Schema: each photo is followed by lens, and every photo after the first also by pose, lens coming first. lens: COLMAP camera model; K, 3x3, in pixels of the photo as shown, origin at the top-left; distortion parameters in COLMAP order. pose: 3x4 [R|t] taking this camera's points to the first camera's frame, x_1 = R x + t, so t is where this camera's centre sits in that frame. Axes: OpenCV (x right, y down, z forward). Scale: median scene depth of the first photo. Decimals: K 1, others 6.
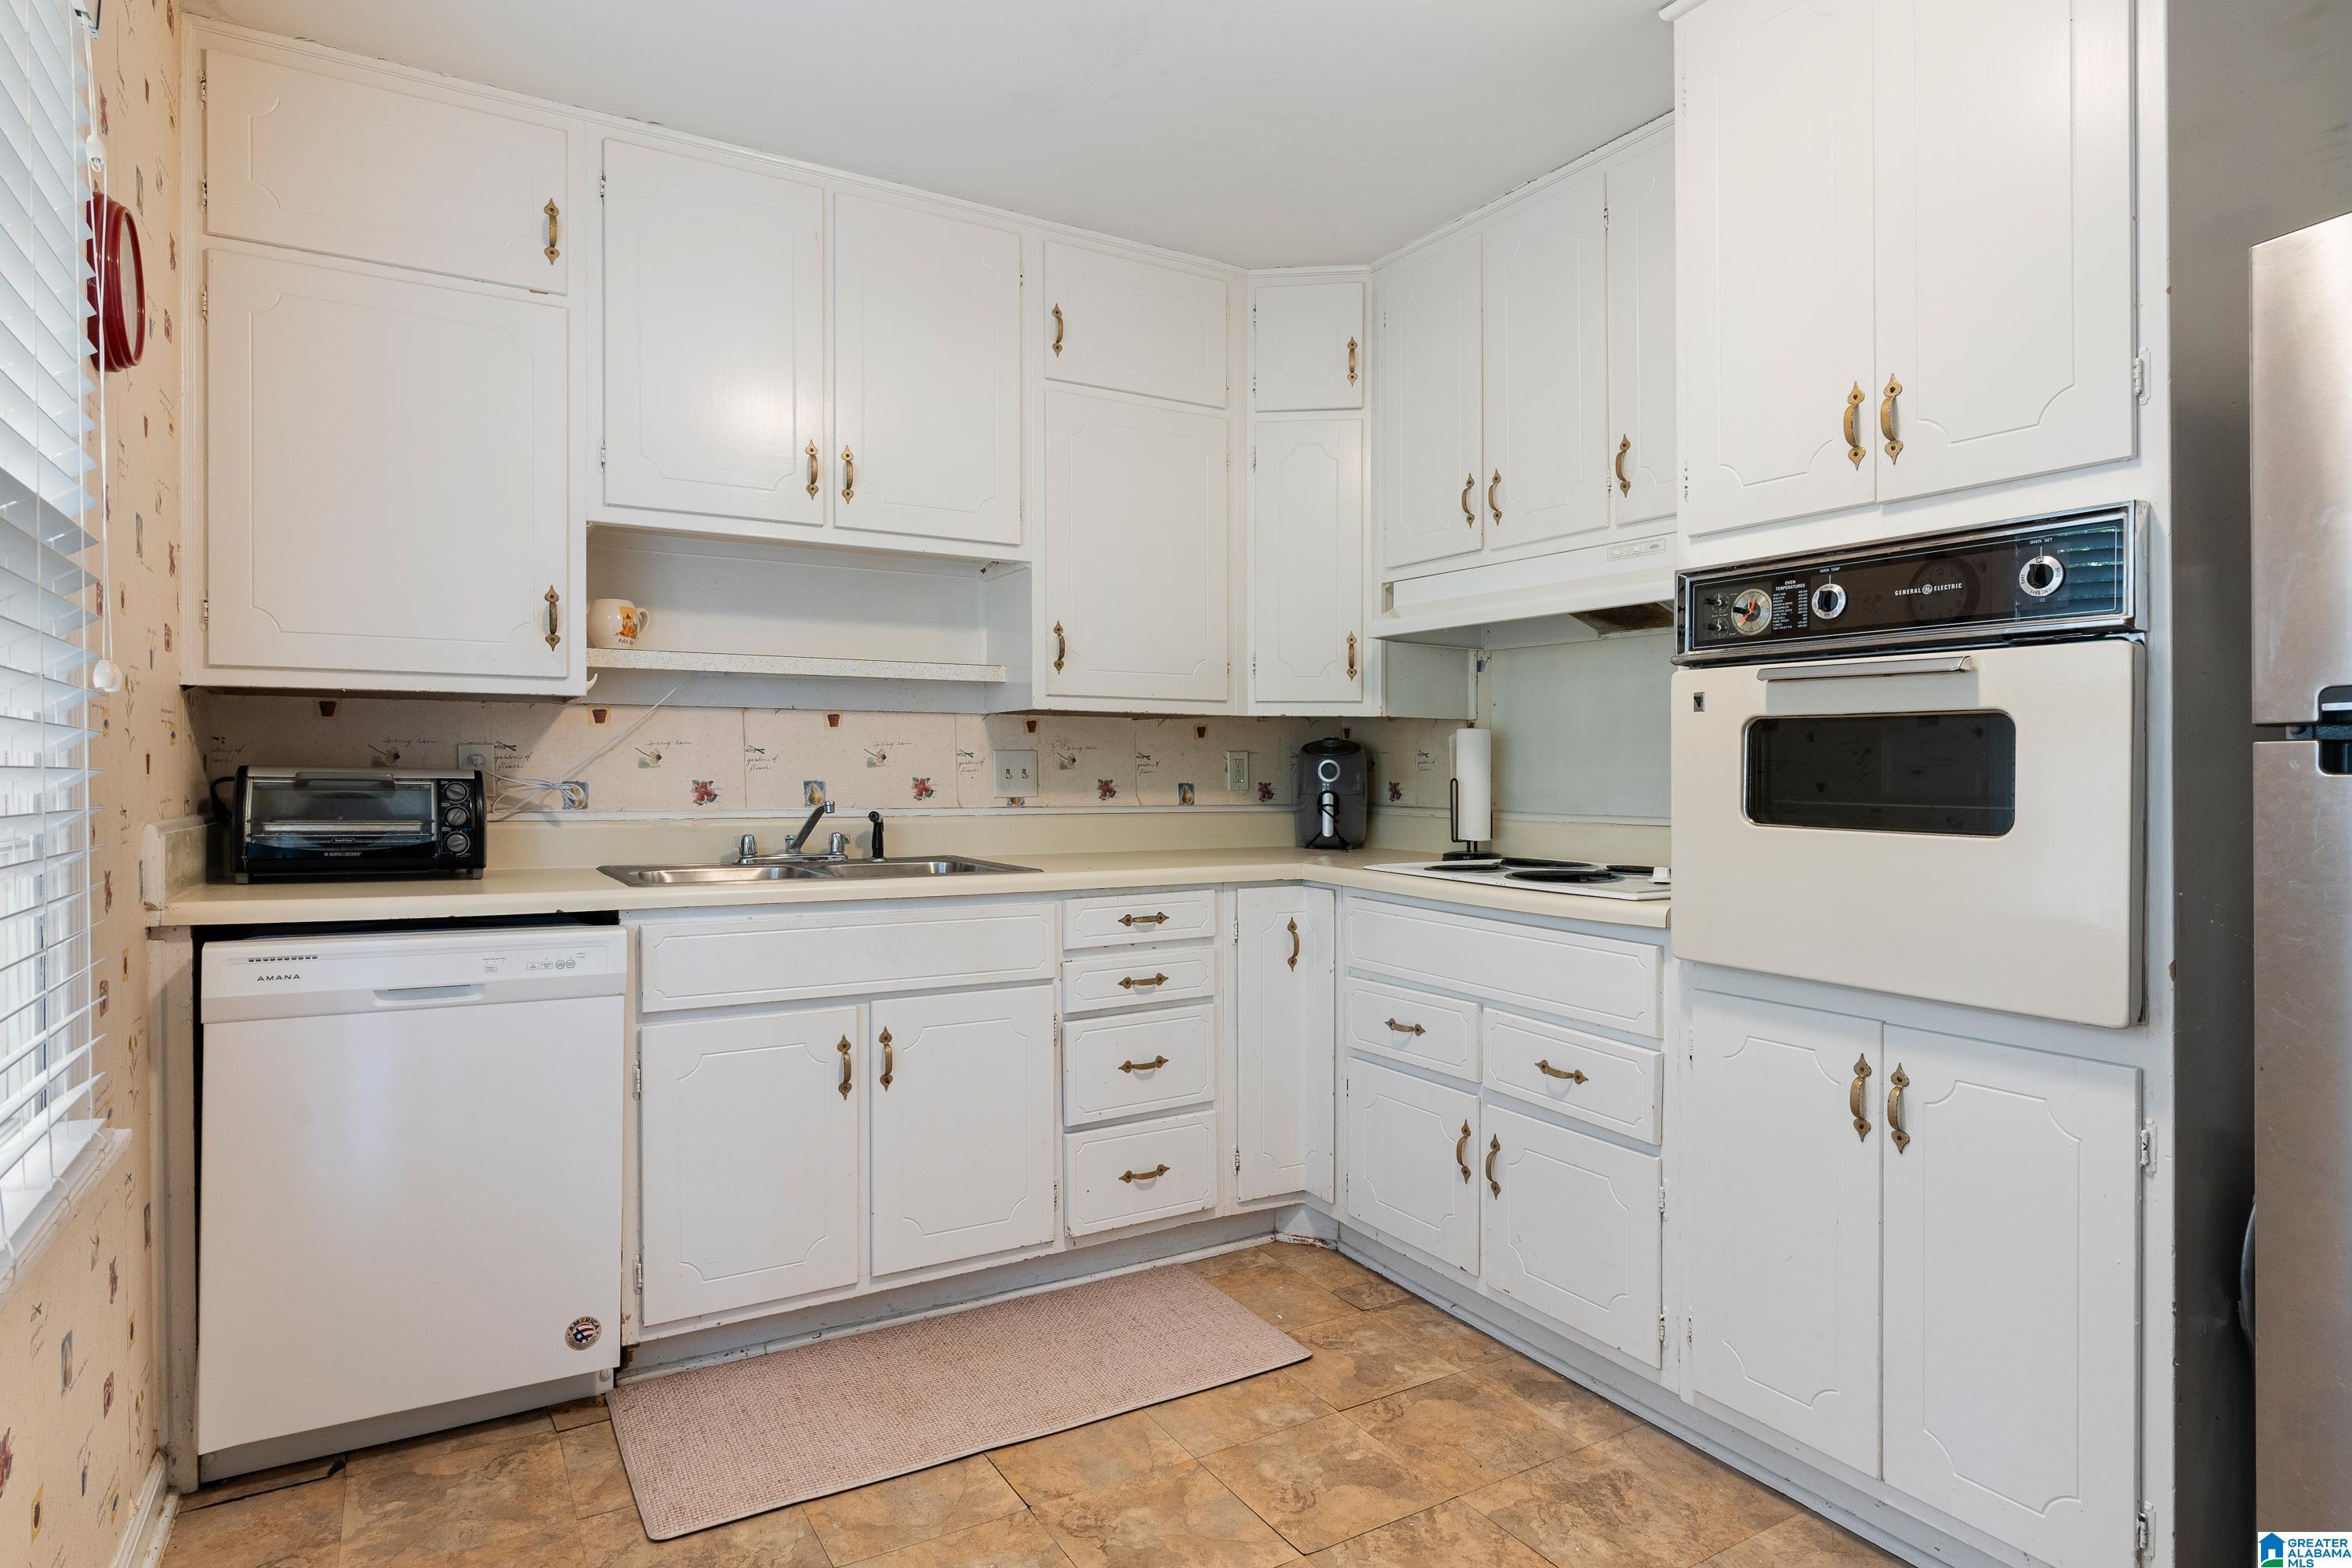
lens RADIAL K [[1302.7, 0, 1171.7], [0, 1302.7, 778.1], [0, 0, 1]] dist [0.010045, -0.002929]
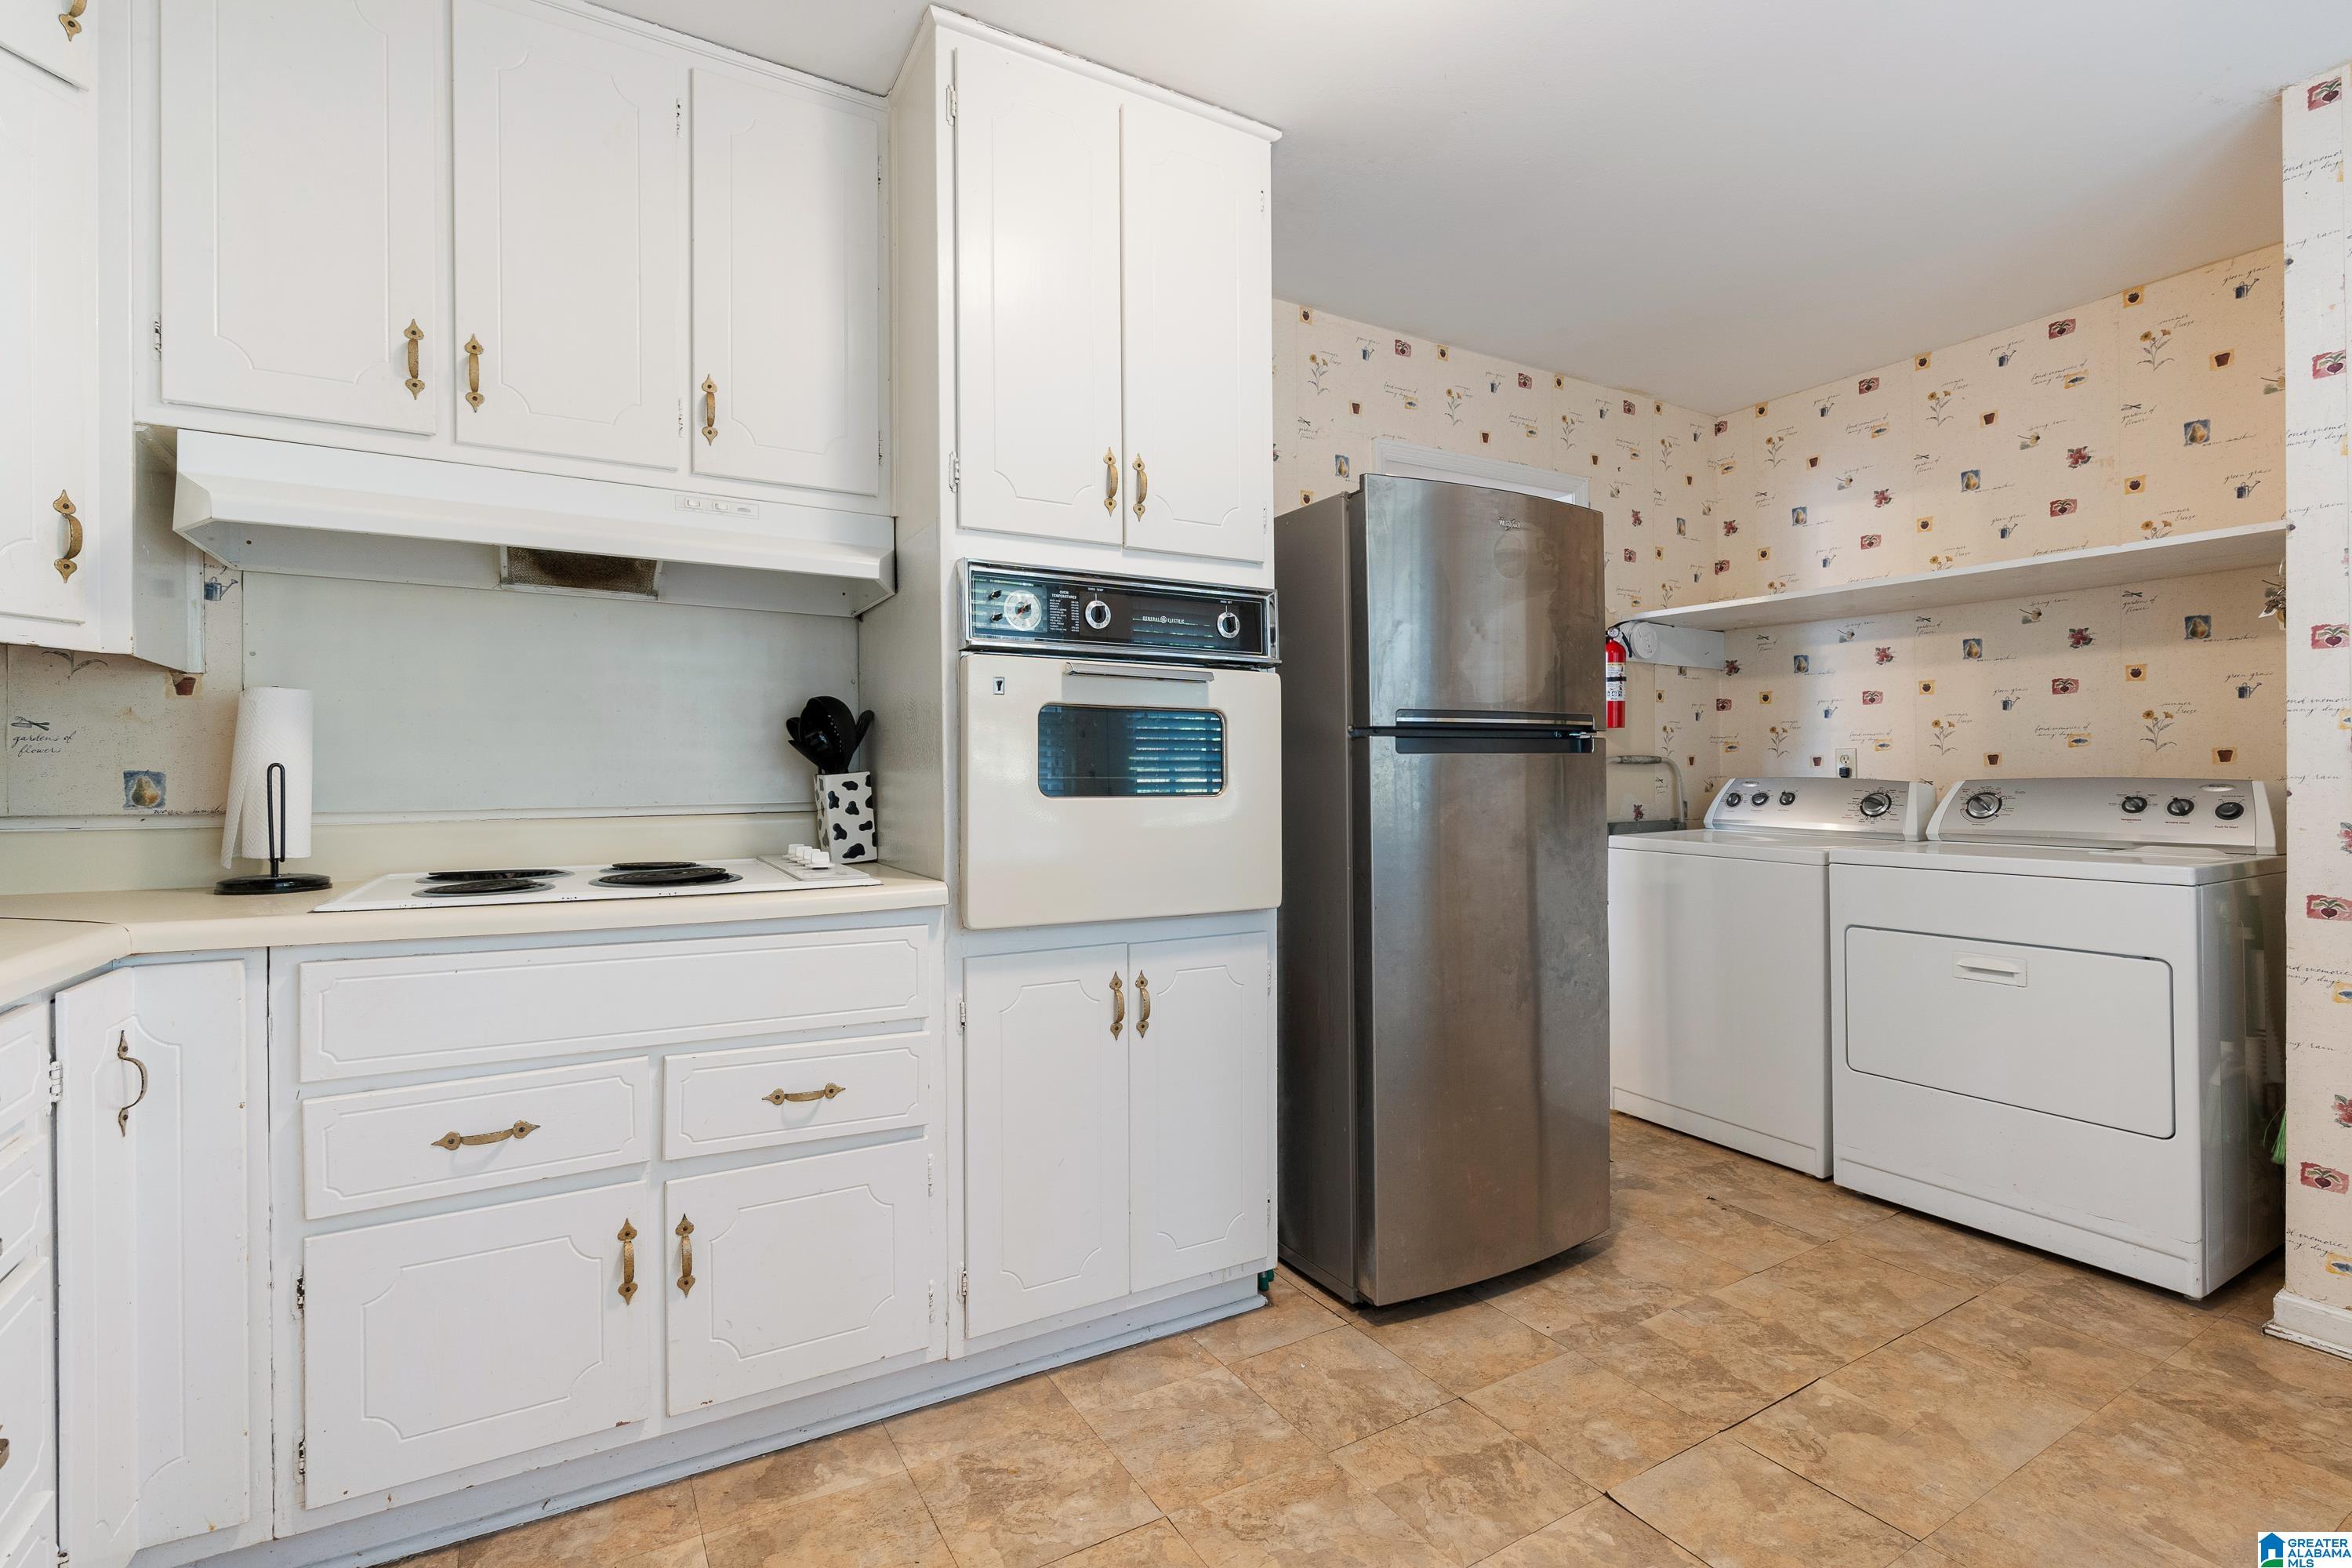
lens RADIAL K [[1071.1, 0, 1174.8], [0, 1071.1, 770.7], [0, 0, 1]] dist [-0.002862, 0.000110]
pose [[-0.000247, 0.002402, 0.999997, -0.379821], [0.010925, 0.999937, -0.002400, 0.012141], [-0.999940, 0.010924, -0.000273, 0.681173]]
